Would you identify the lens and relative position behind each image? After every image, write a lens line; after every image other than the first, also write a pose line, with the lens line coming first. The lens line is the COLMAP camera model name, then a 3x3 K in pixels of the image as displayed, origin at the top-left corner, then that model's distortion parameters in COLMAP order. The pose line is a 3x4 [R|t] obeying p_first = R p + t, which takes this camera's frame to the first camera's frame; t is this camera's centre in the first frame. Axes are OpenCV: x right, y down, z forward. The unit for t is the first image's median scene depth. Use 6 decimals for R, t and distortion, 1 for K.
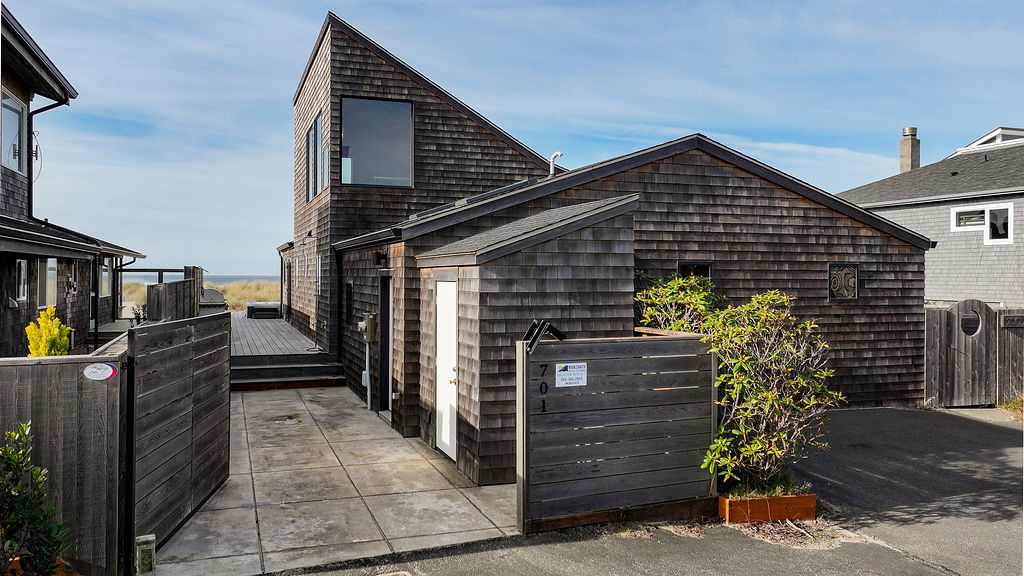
lens RADIAL K [[828.3, 0, 509.0], [0, 828.3, 290.4], [0, 0, 1]] dist [0.008829, -0.010818]
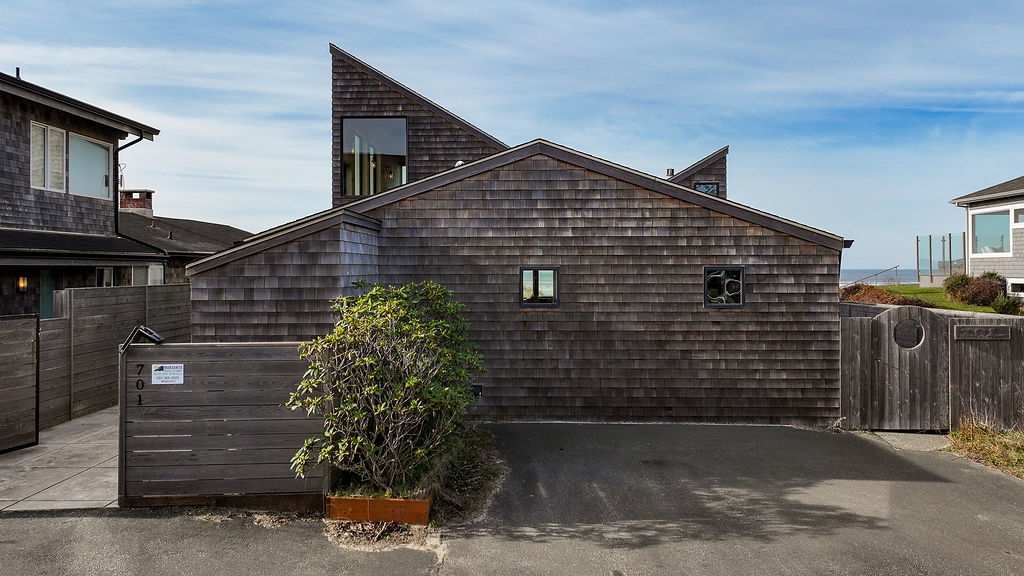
lens RADIAL K [[828.3, 0, 510.0], [0, 828.3, 280.2], [0, 0, 1]] dist [0.008829, -0.010818]
pose [[0.932848, -0.000897, -0.360269, 0.546598], [-0.000470, 0.999993, -0.003707, -0.014637], [0.360270, 0.003627, 0.932841, 0.054716]]
